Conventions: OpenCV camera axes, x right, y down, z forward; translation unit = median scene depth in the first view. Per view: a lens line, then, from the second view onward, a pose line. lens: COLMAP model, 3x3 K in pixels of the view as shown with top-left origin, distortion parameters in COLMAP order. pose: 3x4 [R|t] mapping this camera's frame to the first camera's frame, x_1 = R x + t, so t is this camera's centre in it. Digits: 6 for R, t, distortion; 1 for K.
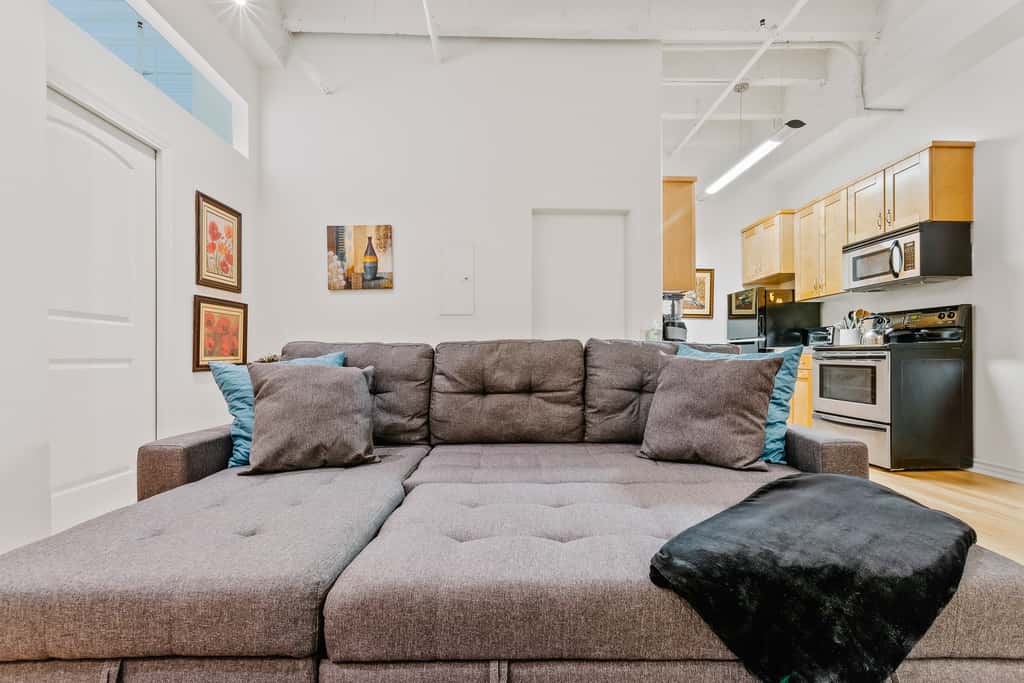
lens RADIAL K [[461.4, 0, 508.8], [0, 461.4, 354.2], [0, 0, 1]] dist [-0.004243, 0.002017]
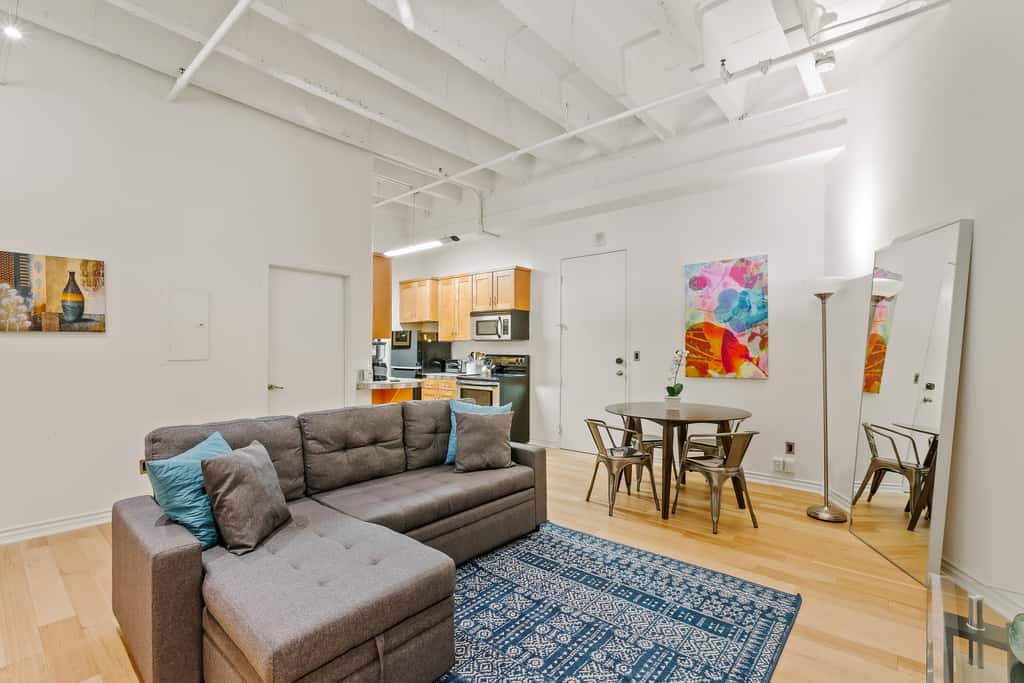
lens RADIAL K [[461.4, 0, 511.7], [0, 461.4, 345.2], [0, 0, 1]] dist [-0.004243, 0.002017]
pose [[0.673048, 0.012857, 0.739487, -0.434349], [-0.007521, 0.999916, -0.010539, -0.129179], [-0.739560, 0.001531, 0.673089, -0.213582]]
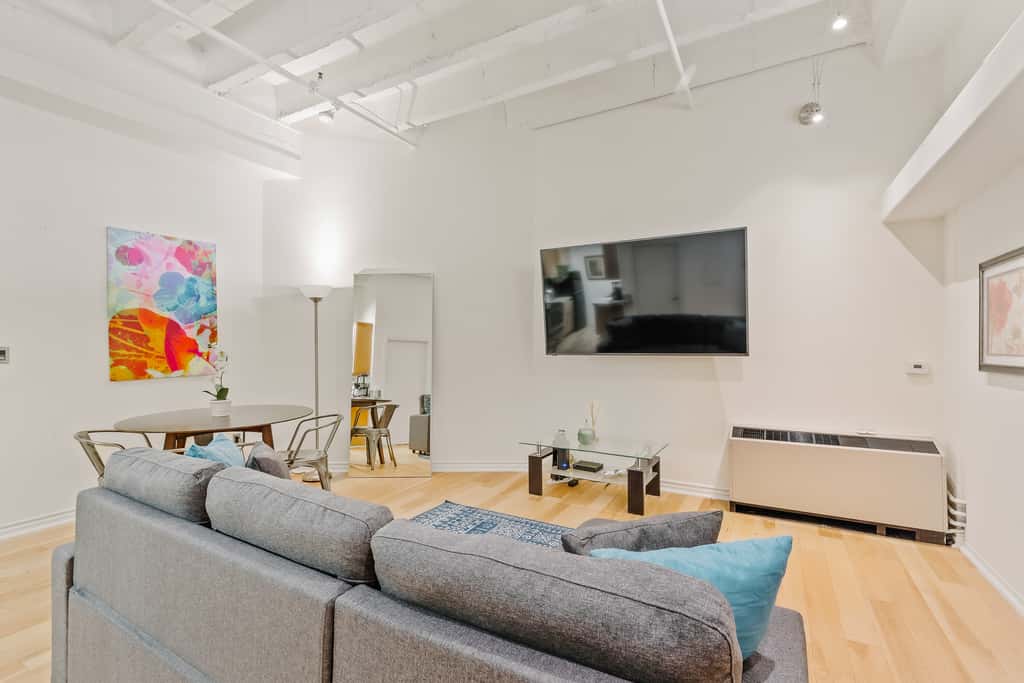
lens RADIAL K [[461.4, 0, 513.8], [0, 461.4, 339.7], [0, 0, 1]] dist [-0.004243, 0.002017]
pose [[-0.857893, 0.010467, 0.513722, -0.317562], [0.004587, 0.999909, -0.012713, -0.126059], [-0.513808, -0.008550, -0.857863, 0.802907]]
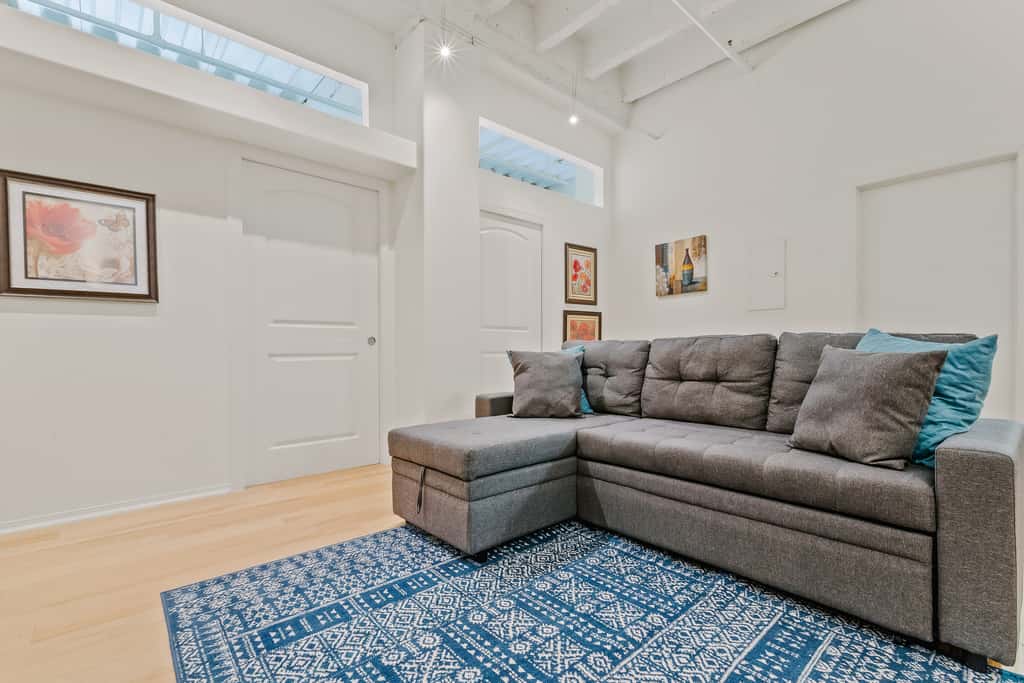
lens RADIAL K [[461.4, 0, 520.2], [0, 461.4, 354.1], [0, 0, 1]] dist [-0.004243, 0.002017]
pose [[0.647306, 0.006396, -0.762204, 0.365215], [0.006256, 0.999887, 0.013704, -0.003348], [0.762205, -0.013639, 0.647192, -0.103880]]
